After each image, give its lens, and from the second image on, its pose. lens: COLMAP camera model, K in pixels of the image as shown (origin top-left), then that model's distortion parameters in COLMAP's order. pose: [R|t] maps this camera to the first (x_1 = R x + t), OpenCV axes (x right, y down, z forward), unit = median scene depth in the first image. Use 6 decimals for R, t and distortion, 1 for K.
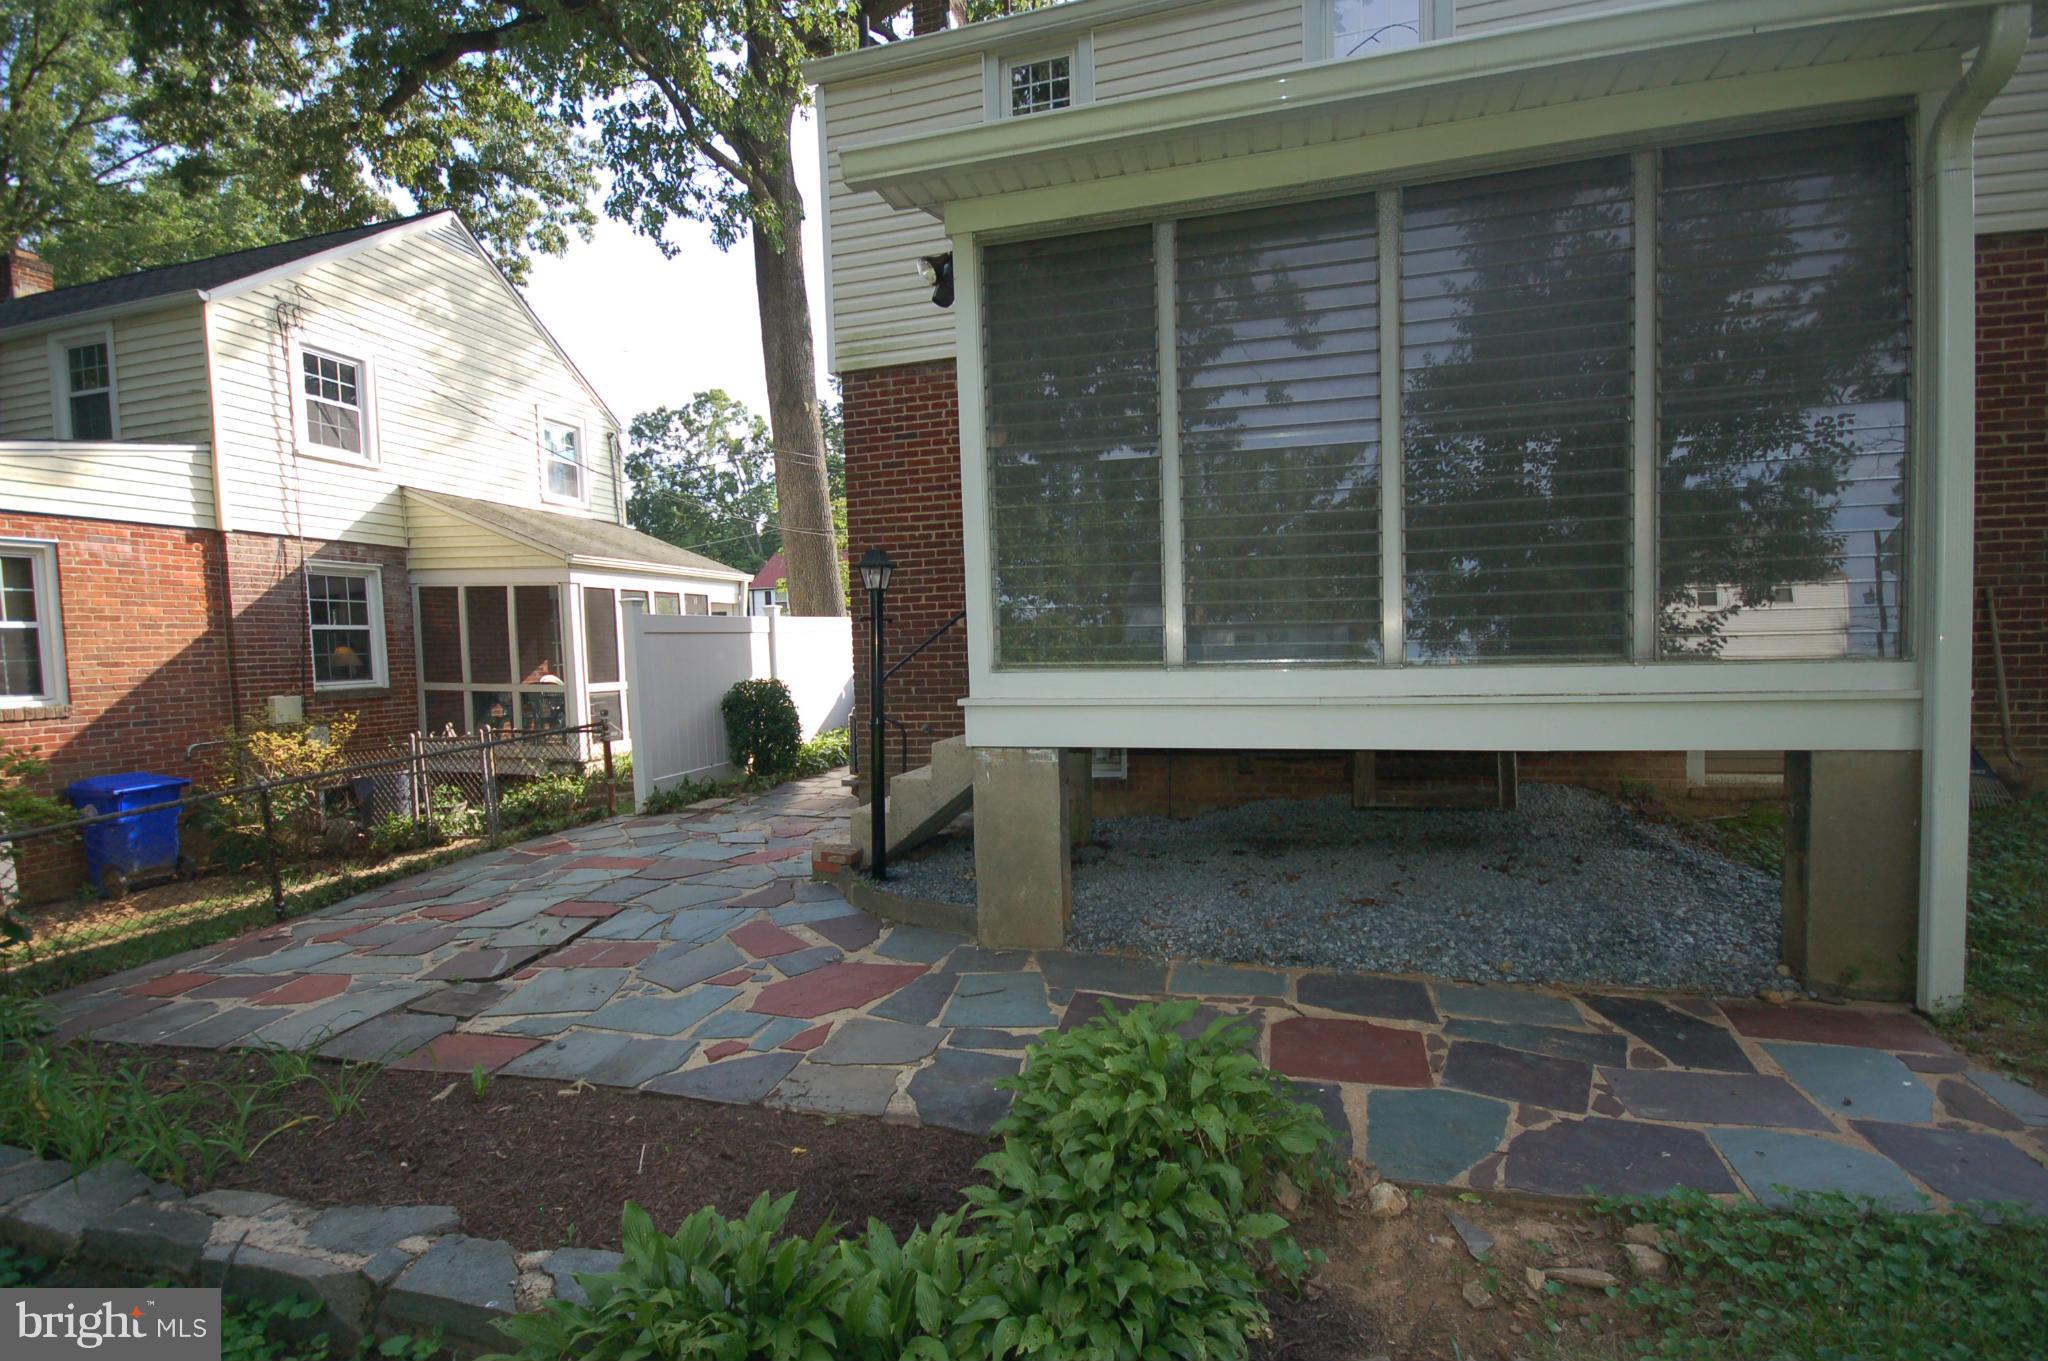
lens RADIAL K [[930.8, 0, 1025.2], [0, 930.8, 697.1], [0, 0, 1]] dist [-0.003651, -0.000653]
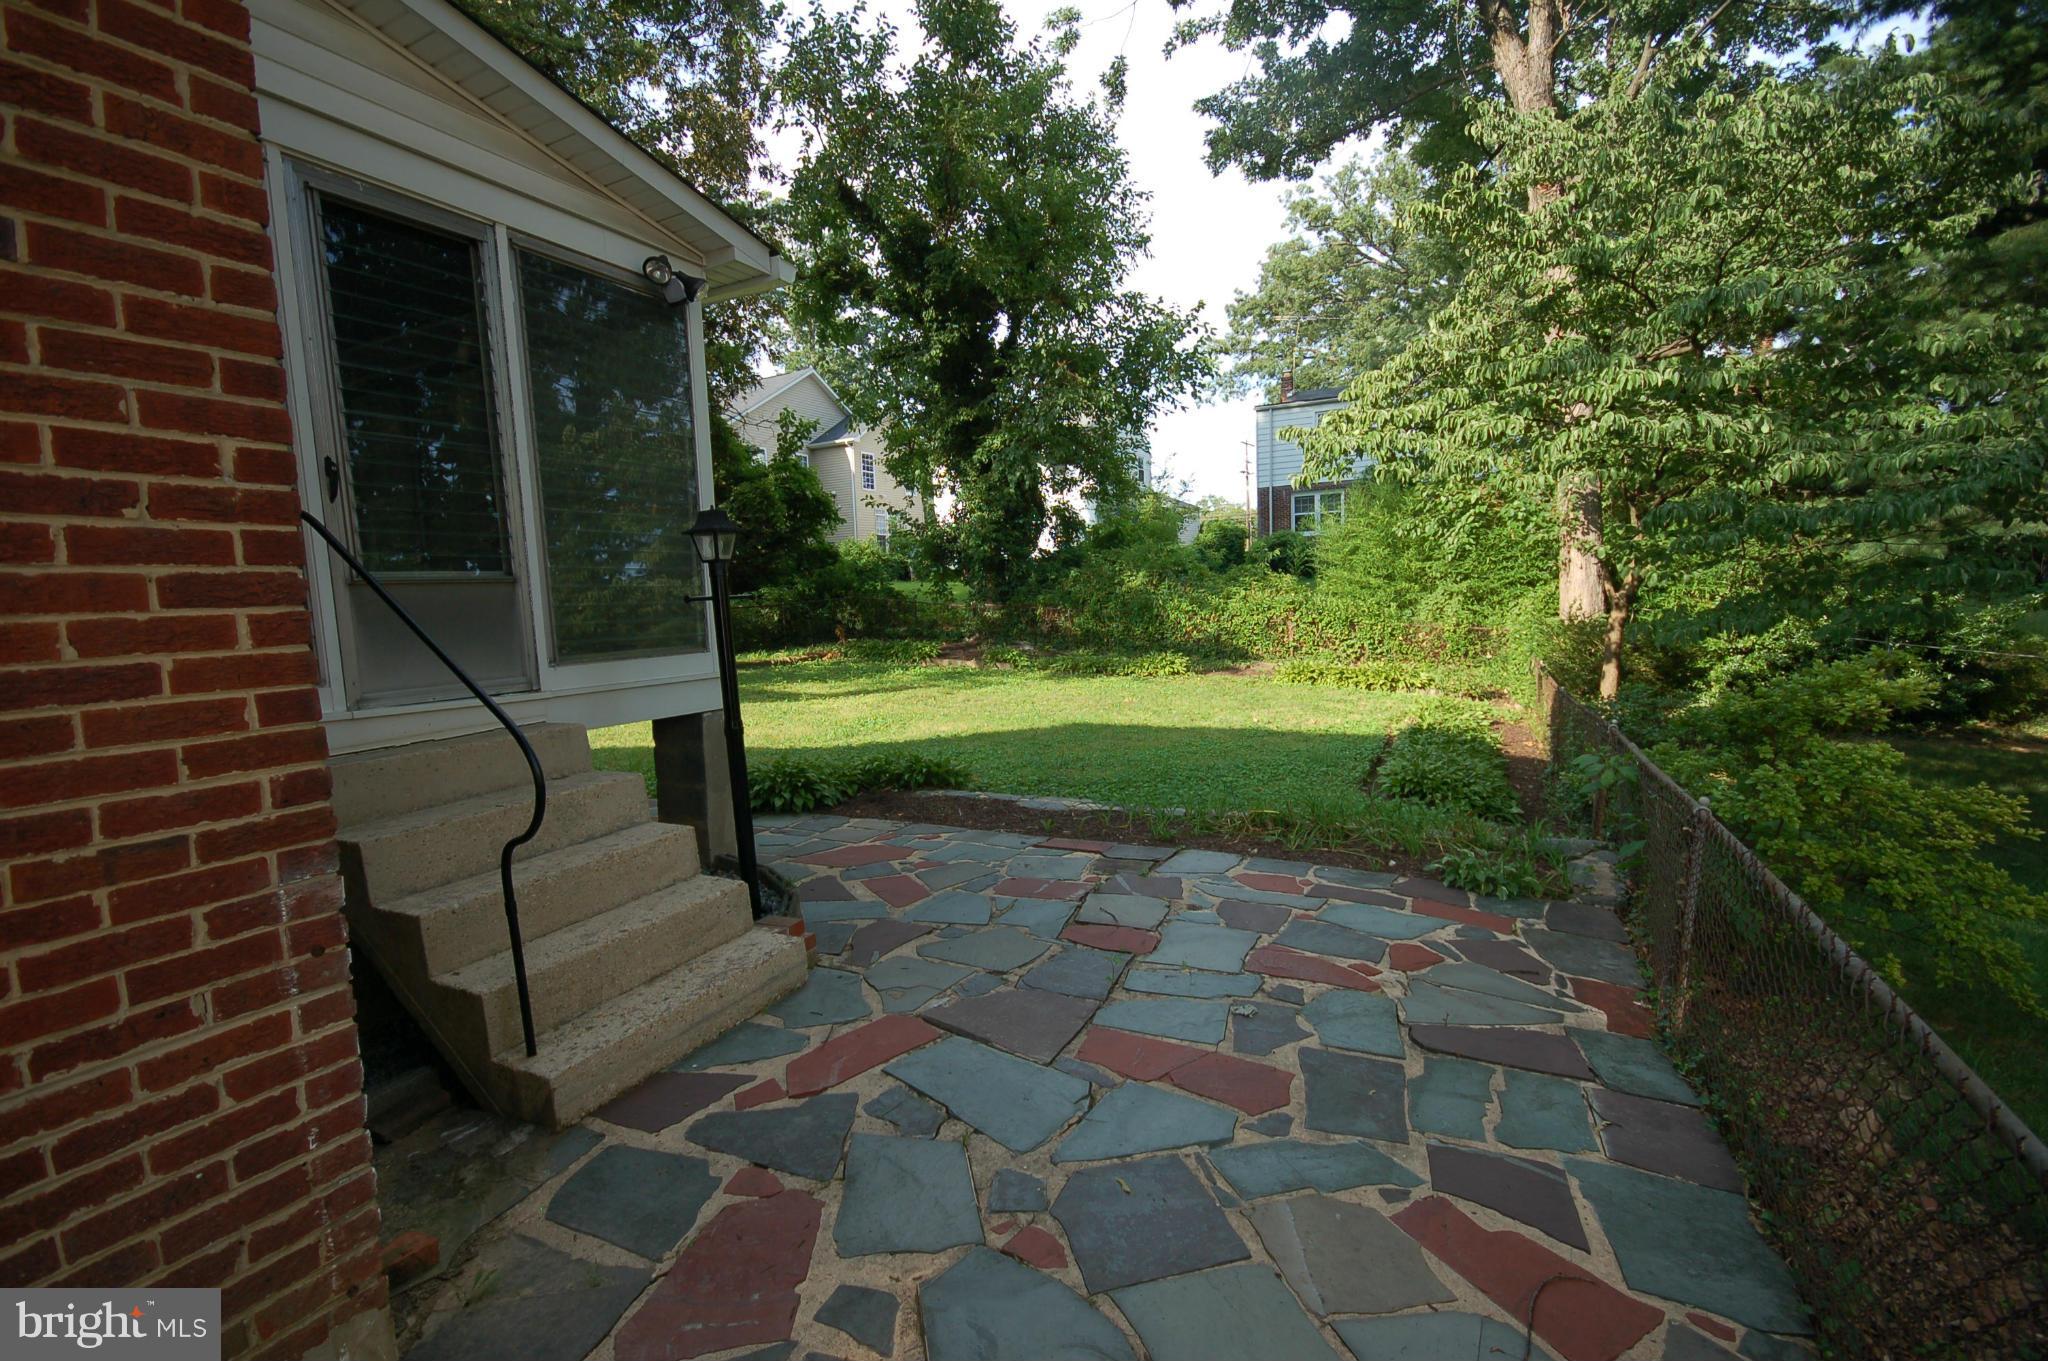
lens RADIAL K [[930.8, 0, 1027.5], [0, 930.8, 683.2], [0, 0, 1]] dist [-0.003651, -0.000653]
pose [[-0.979095, 0.048688, 0.197489, -0.306827], [0.078250, 0.986367, 0.144768, -0.057050], [-0.187748, 0.157195, -0.969557, 0.932868]]
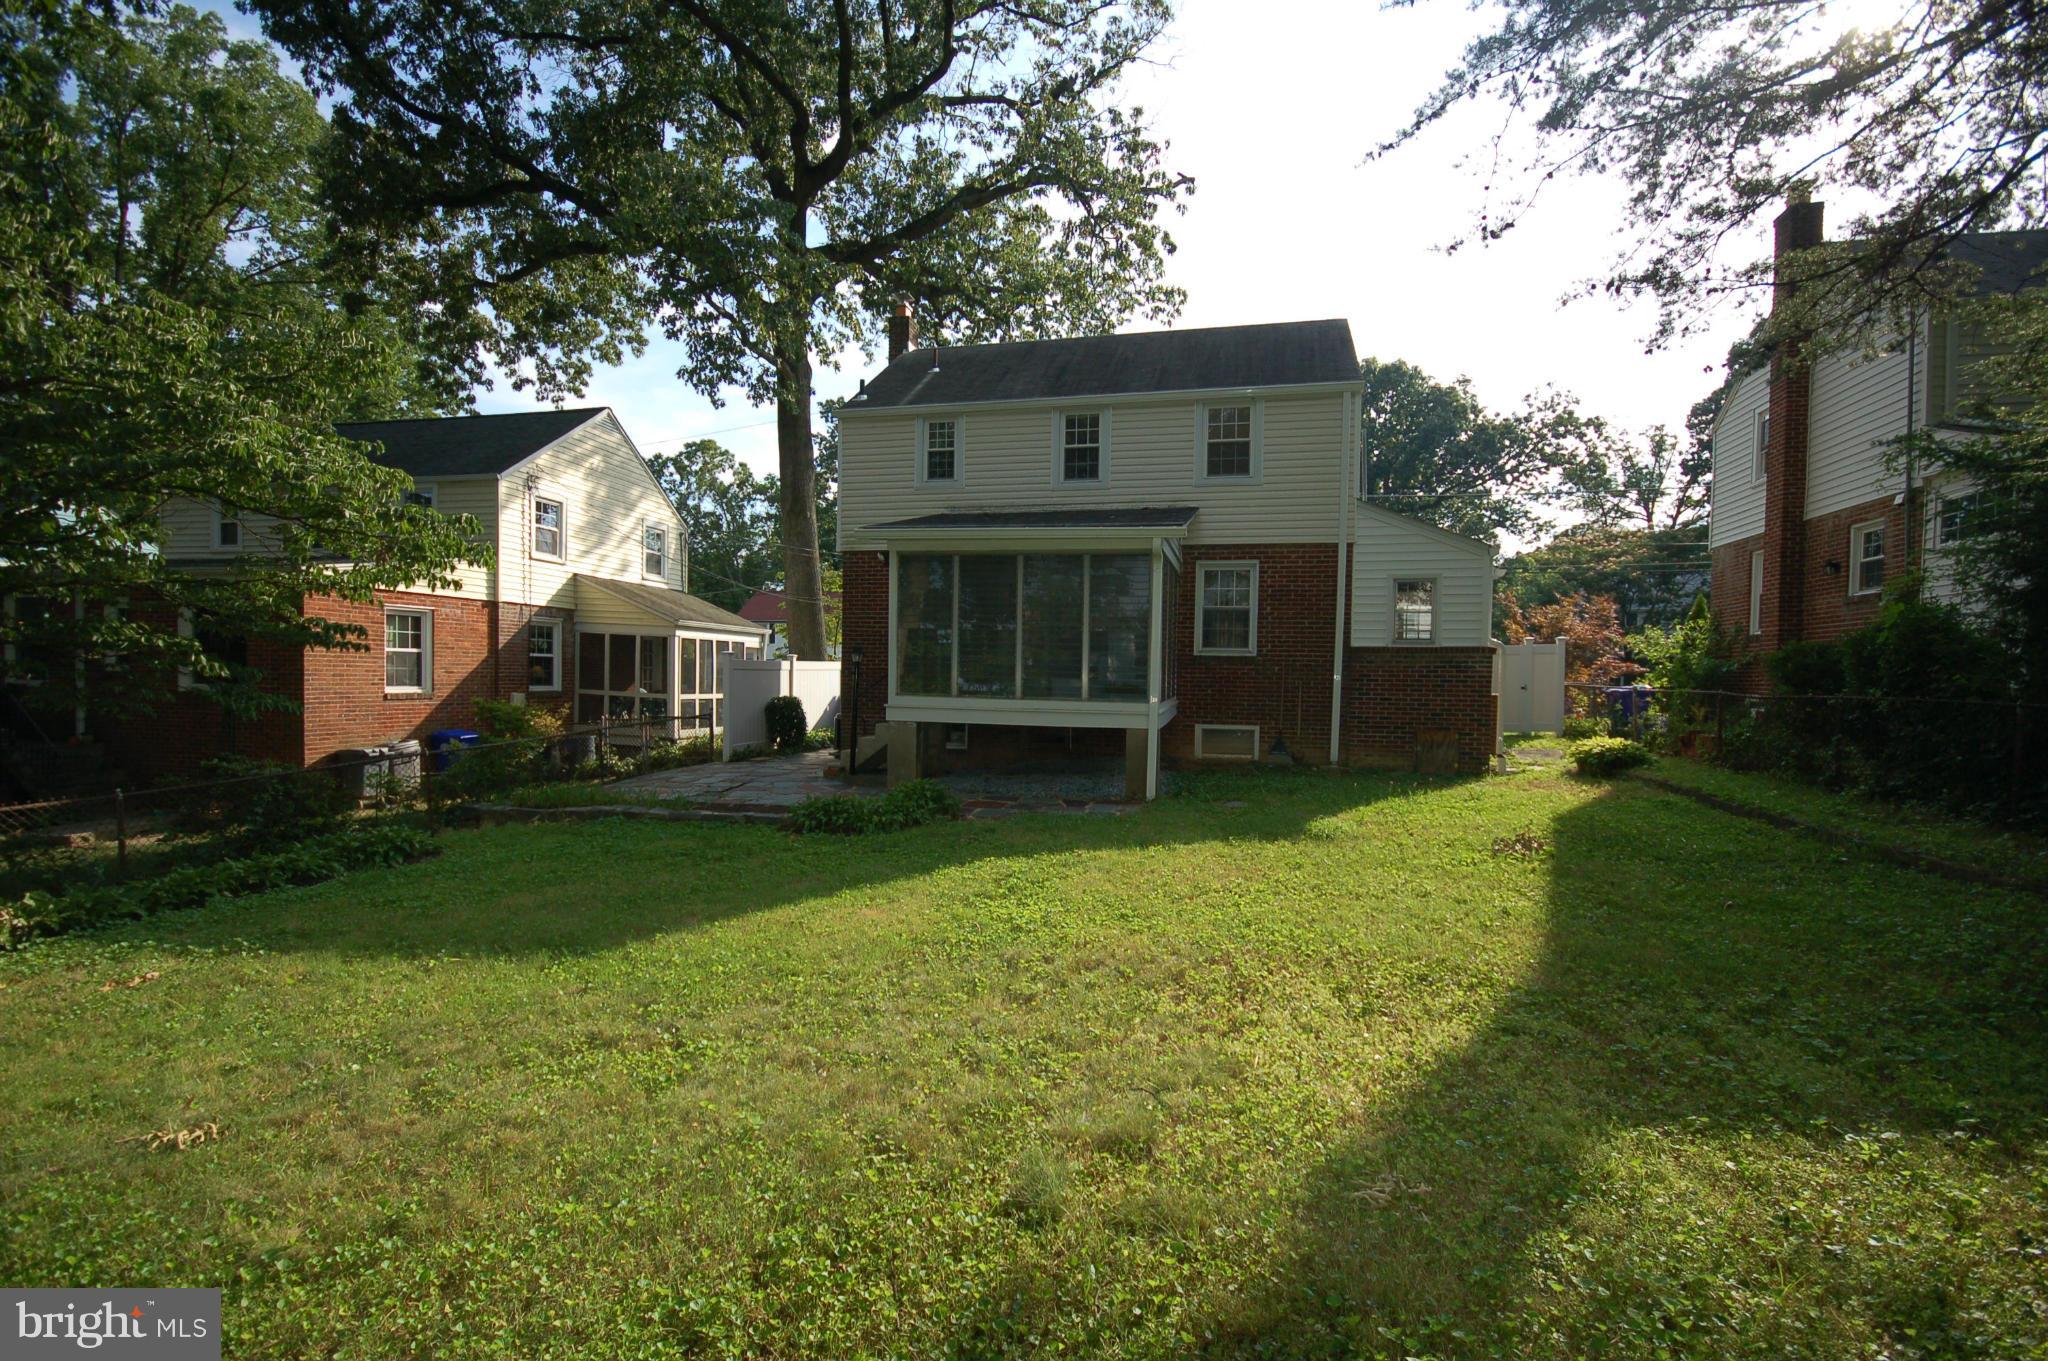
lens RADIAL K [[930.8, 0, 1007.8], [0, 930.8, 685.1], [0, 0, 1]] dist [-0.003651, -0.000653]
pose [[0.998565, 0.047202, 0.025305, 0.105171], [-0.045897, 0.997700, -0.049878, 0.030945], [-0.027601, 0.048645, 0.998435, -0.853843]]
